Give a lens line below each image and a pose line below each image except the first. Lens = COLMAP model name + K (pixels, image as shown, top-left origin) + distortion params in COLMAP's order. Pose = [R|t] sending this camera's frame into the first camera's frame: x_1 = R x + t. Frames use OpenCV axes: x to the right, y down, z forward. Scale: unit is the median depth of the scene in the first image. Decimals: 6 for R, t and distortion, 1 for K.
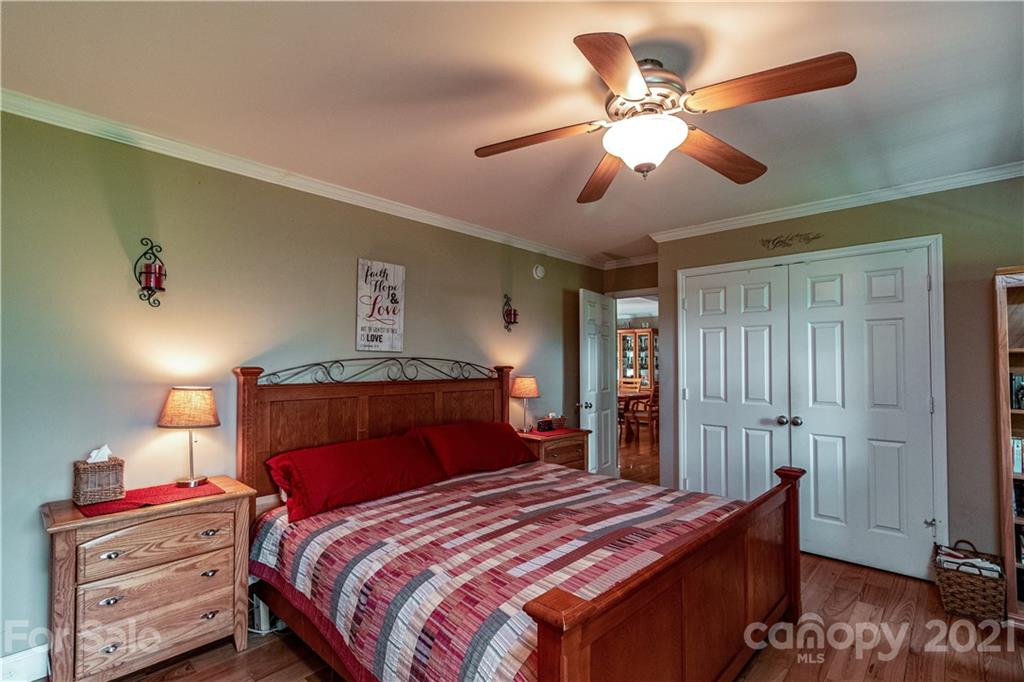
lens RADIAL K [[476.6, 0, 512.0], [0, 476.6, 341.0], [0, 0, 1]] dist [0.002185, 0.000261]
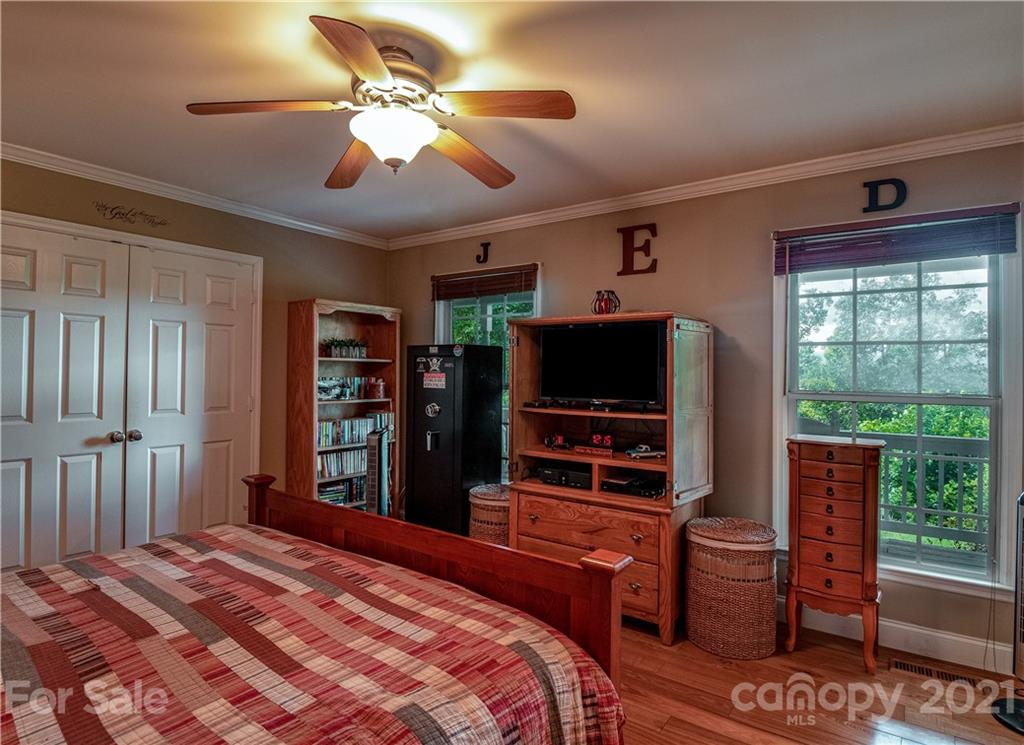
lens RADIAL K [[559.9, 0, 496.0], [0, 559.9, 357.0], [0, 0, 1]] dist [0.002454, -0.017685]
pose [[-0.119125, 0.022600, 0.992622, -0.662537], [-0.058872, 0.997821, -0.029783, 0.033299], [-0.991132, -0.061985, -0.117534, 0.723799]]
